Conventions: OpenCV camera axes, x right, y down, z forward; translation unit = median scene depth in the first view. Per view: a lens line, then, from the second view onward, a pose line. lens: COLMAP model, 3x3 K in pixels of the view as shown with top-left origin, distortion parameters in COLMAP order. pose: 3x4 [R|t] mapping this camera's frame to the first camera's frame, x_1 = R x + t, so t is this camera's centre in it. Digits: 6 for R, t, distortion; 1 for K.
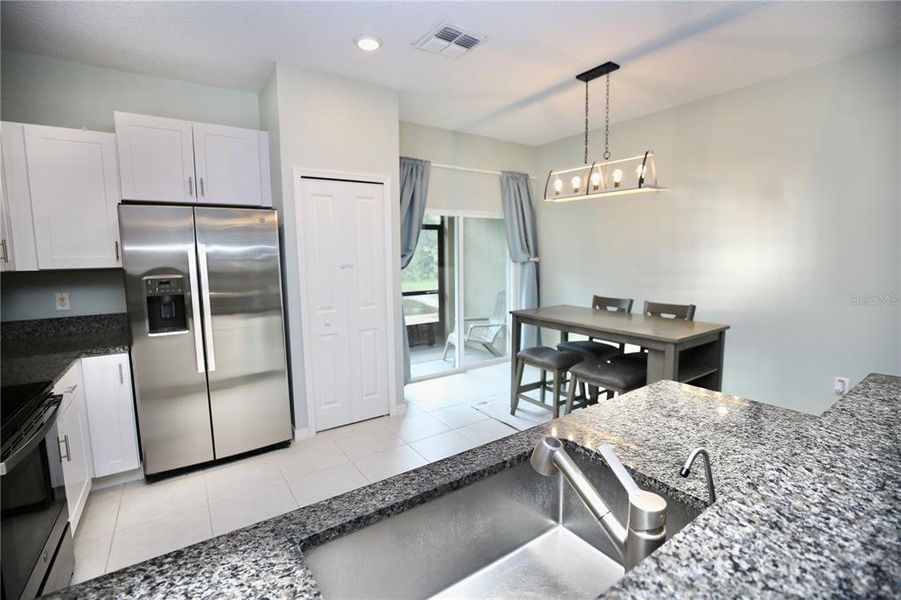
lens RADIAL K [[408.3, 0, 450.8], [0, 408.3, 293.6], [0, 0, 1]] dist [-0.039243, 0.009046]
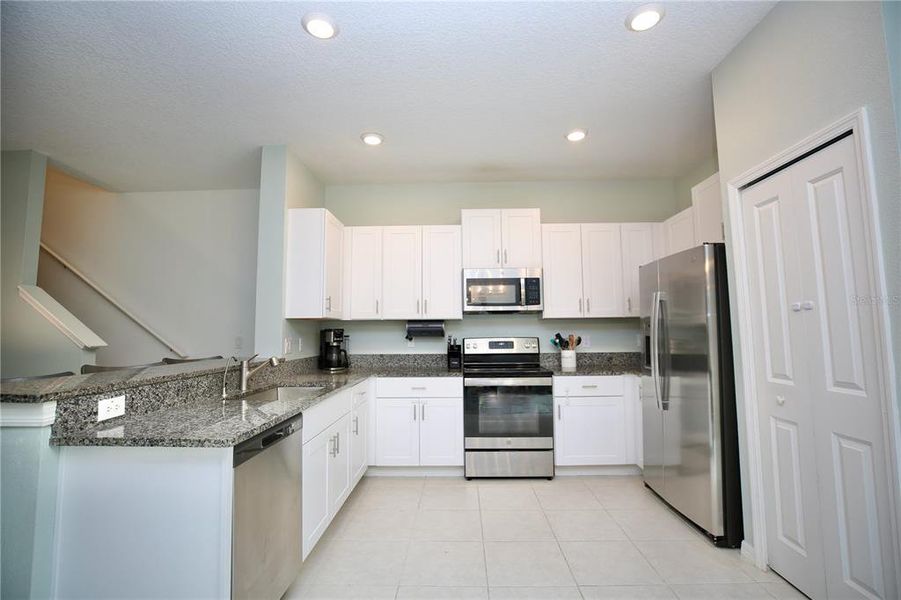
lens RADIAL K [[408.3, 0, 451.3], [0, 408.3, 294.5], [0, 0, 1]] dist [-0.039243, 0.009046]
pose [[-0.584472, -0.055026, -0.809546, 0.589197], [-0.065086, 0.997662, -0.020822, -0.053106], [0.808799, 0.040520, -0.586688, 1.140241]]
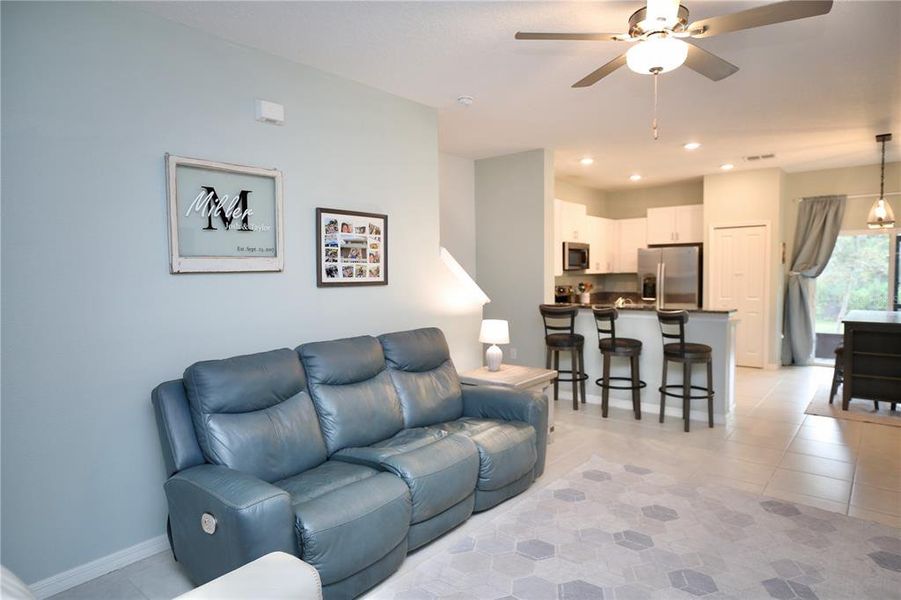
lens RADIAL K [[534.5, 0, 454.5], [0, 534.5, 295.1], [0, 0, 1]] dist [-0.006546, 0.005265]
pose [[0.281529, 0.054935, -0.957979, 2.005003], [-0.087652, 0.995658, 0.031337, 0.072026], [0.955541, 0.075146, 0.285121, -1.038543]]
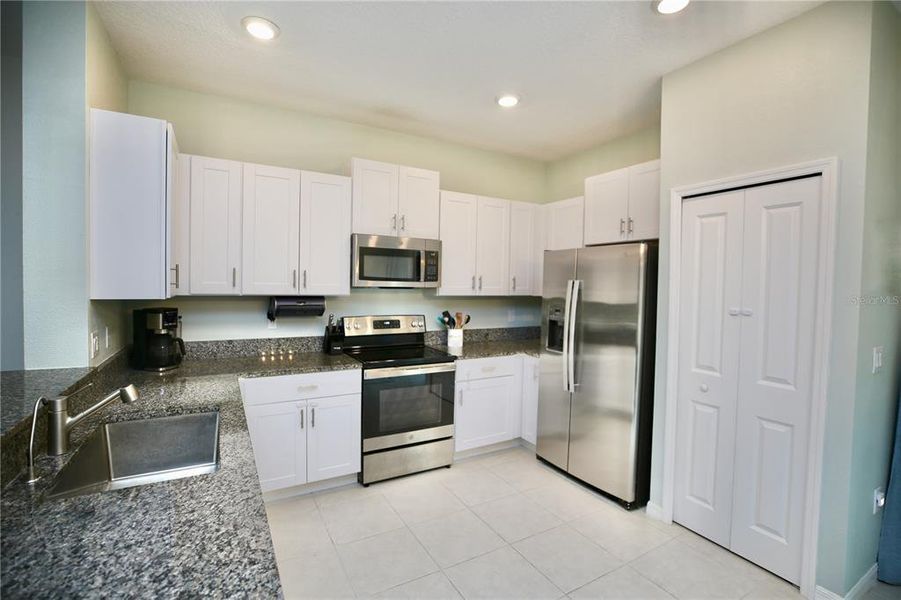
lens RADIAL K [[408.3, 0, 450.8], [0, 408.3, 293.9], [0, 0, 1]] dist [-0.039243, 0.009046]
pose [[-0.081894, 0.036733, -0.995964, 0.538321], [-0.116921, 0.992066, 0.046203, -0.091717], [0.989759, 0.120233, -0.076949, 0.706476]]
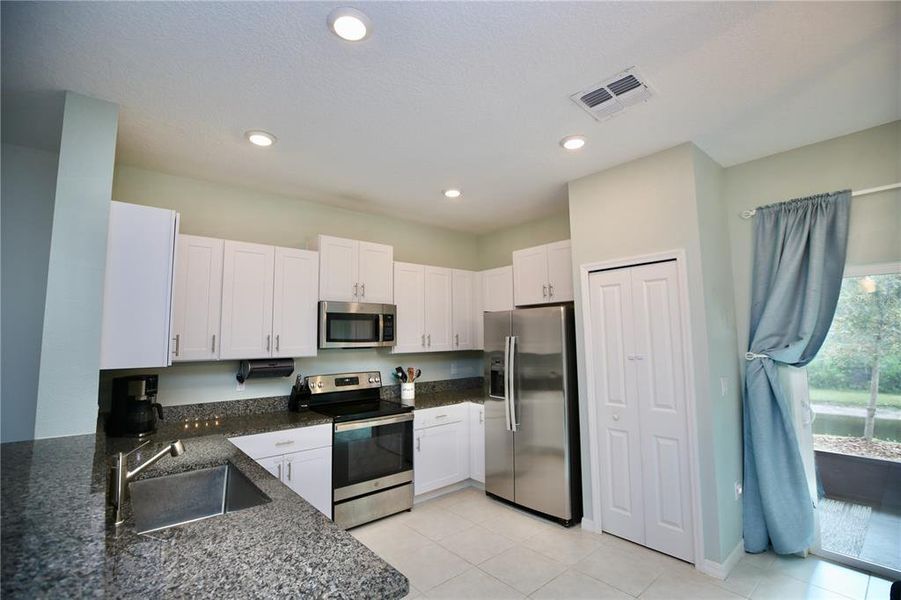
lens RADIAL K [[408.3, 0, 449.9], [0, 408.3, 294.5], [0, 0, 1]] dist [-0.039243, 0.009046]
pose [[0.106189, -0.092632, -0.990022, 0.737695], [-0.086235, 0.991042, -0.101977, -0.098888], [0.990600, 0.096203, 0.097249, 0.603897]]
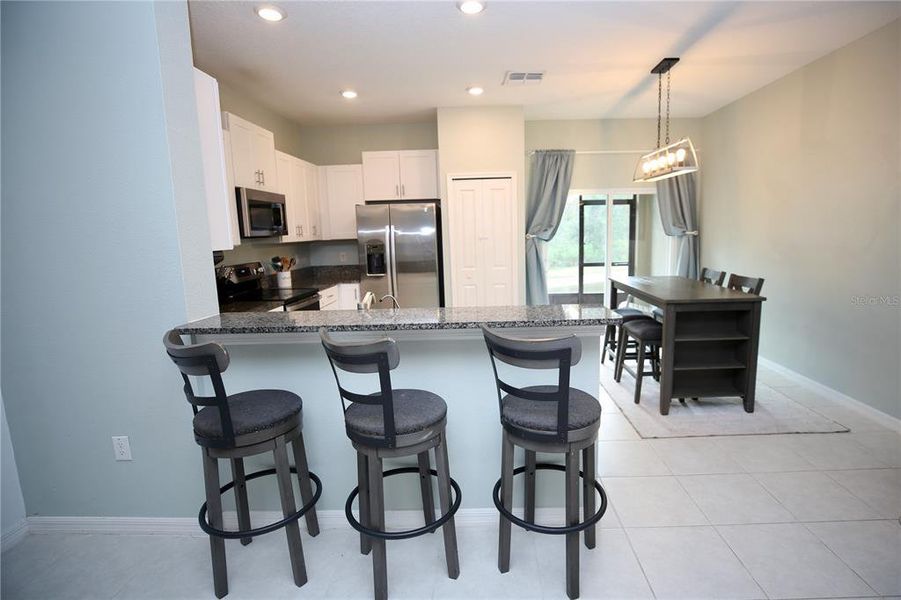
lens RADIAL K [[437.4, 0, 479.9], [0, 437.4, 290.0], [0, 0, 1]] dist [-0.036933, -0.000385]
pose [[0.821392, 0.068346, -0.566254, 0.760770], [-0.041387, 0.997319, 0.060341, 0.026453], [0.568860, -0.026128, 0.822019, -0.342054]]
